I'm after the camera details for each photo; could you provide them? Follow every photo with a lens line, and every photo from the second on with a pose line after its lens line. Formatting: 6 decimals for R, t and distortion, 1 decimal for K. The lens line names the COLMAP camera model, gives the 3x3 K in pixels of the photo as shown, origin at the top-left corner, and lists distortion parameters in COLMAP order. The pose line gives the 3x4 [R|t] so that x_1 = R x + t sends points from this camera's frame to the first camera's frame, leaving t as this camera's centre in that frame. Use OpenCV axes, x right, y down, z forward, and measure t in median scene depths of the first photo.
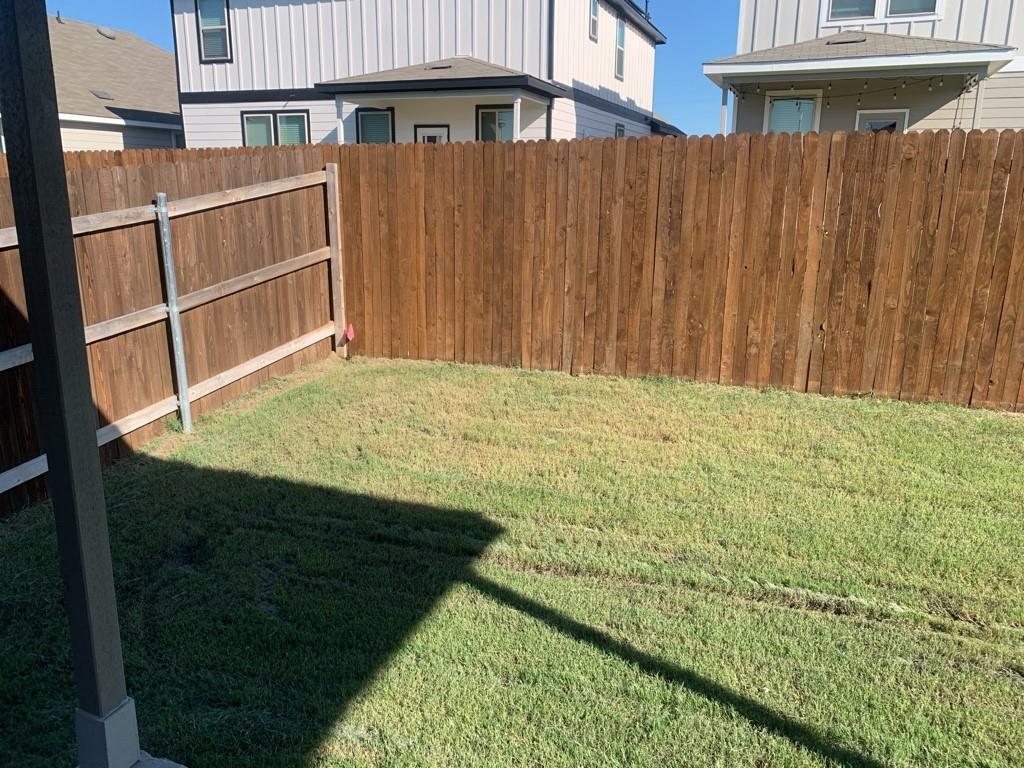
lens RADIAL K [[775.4, 0, 512.3], [0, 775.4, 385.5], [0, 0, 1]] dist [0.024183, -0.018126]
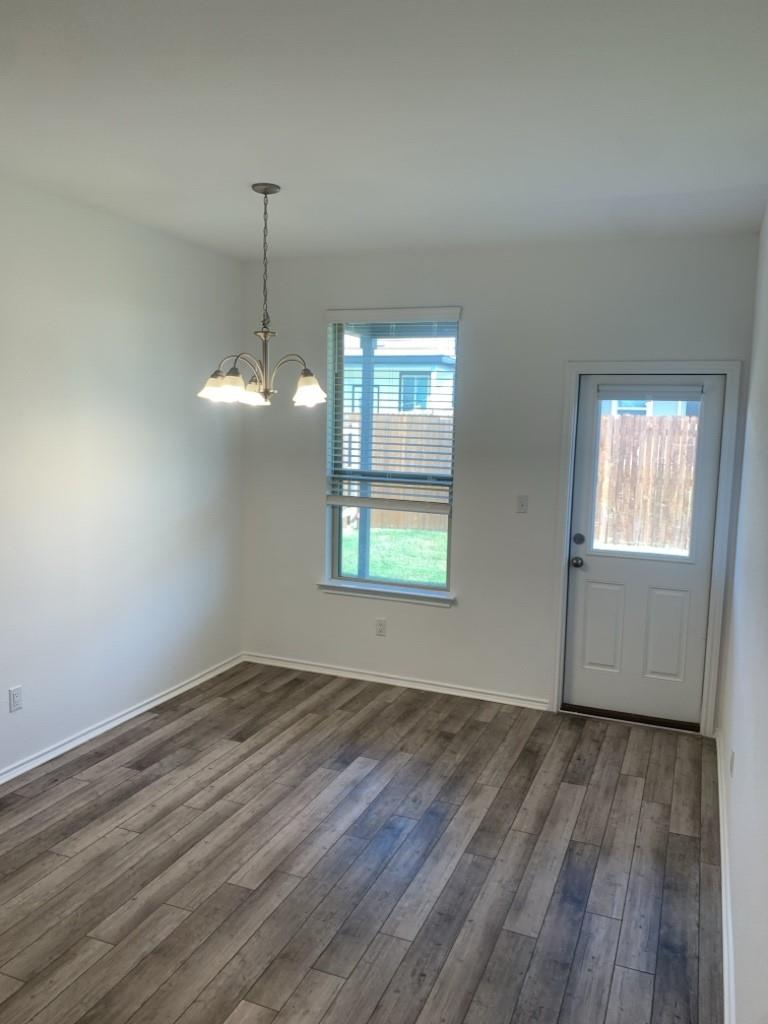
lens RADIAL K [[775.4, 0, 383.5], [0, 775.4, 512.6], [0, 0, 1]] dist [0.024183, -0.018126]
pose [[0.999513, 0.017927, -0.025543, -0.137738], [-0.021207, 0.990680, -0.134548, 0.217323], [0.022893, 0.135024, 0.990578, -1.000439]]
